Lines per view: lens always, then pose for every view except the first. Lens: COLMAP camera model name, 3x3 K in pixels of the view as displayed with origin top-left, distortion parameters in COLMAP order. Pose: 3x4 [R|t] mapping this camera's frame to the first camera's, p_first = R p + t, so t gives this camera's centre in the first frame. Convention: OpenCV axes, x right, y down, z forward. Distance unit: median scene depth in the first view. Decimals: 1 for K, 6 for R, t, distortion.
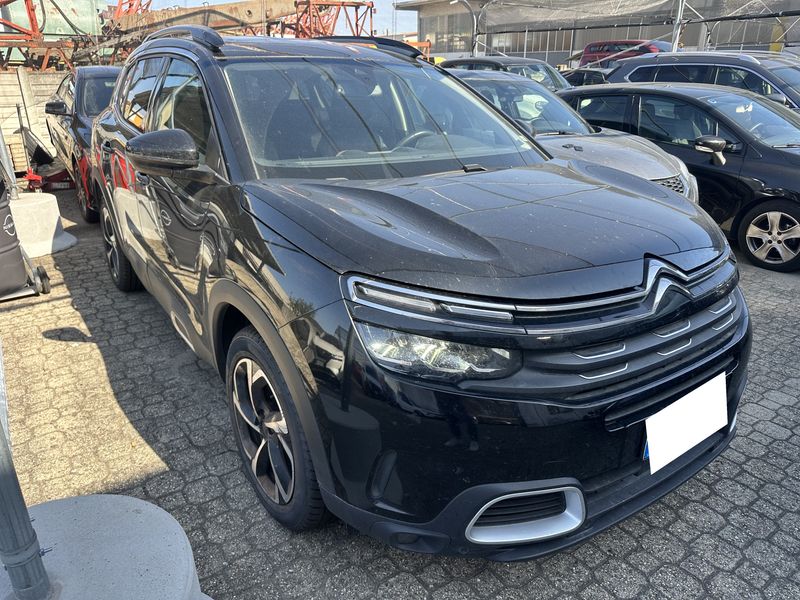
lens RADIAL K [[546.0, 0, 400.0], [0, 546.0, 300.0], [0, 0, 1]] dist [-0.000215, -0.002797]
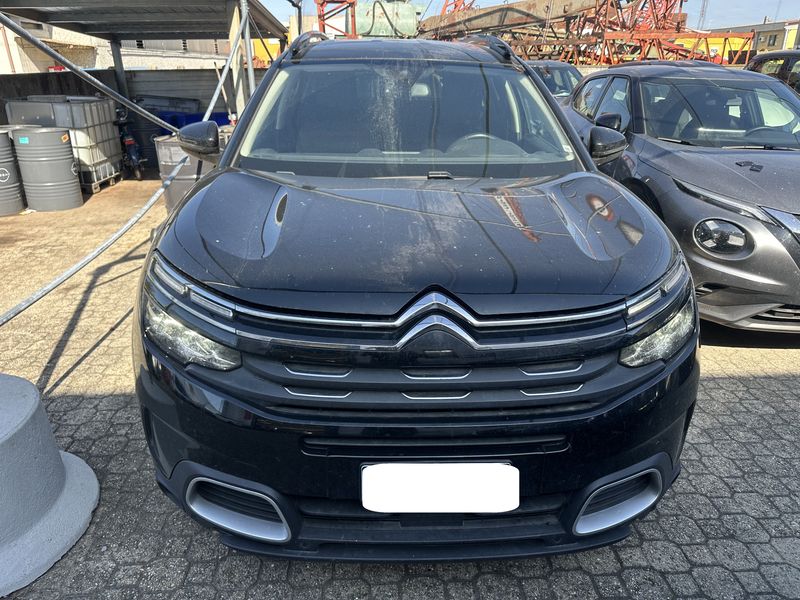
lens RADIAL K [[546.0, 0, 400.0], [0, 546.0, 300.0], [0, 0, 1]] dist [-0.000215, -0.002797]
pose [[0.868655, 0.192495, -0.456491, 0.848372], [-0.189212, 0.980483, 0.053404, -0.102003], [0.457861, 0.039983, 0.888124, 0.198026]]
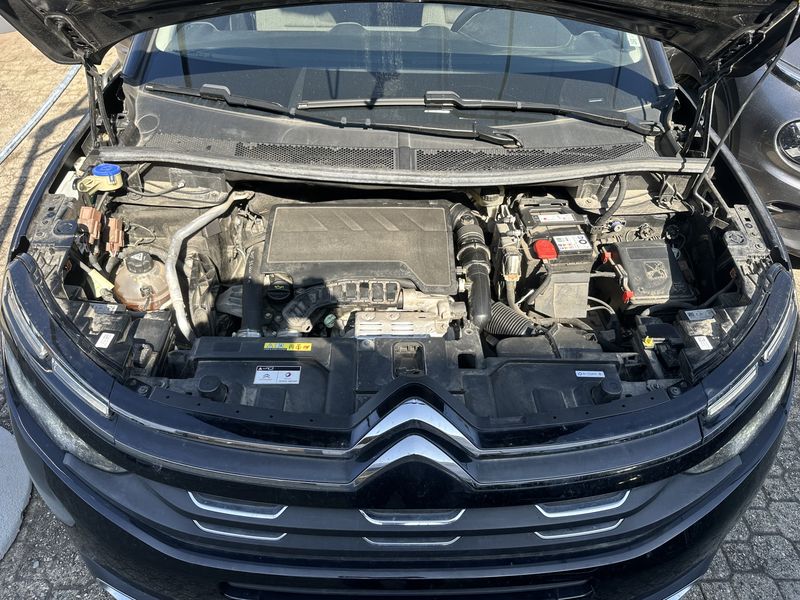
lens RADIAL K [[557.0, 0, 400.0], [0, 557.0, 300.0], [0, 0, 1]] dist [-0.004081, -0.002534]
pose [[0.857407, 0.348150, -0.379005, 0.656579], [-0.208471, 0.908280, 0.362722, -0.384778], [0.470524, -0.231989, 0.851345, 0.543822]]
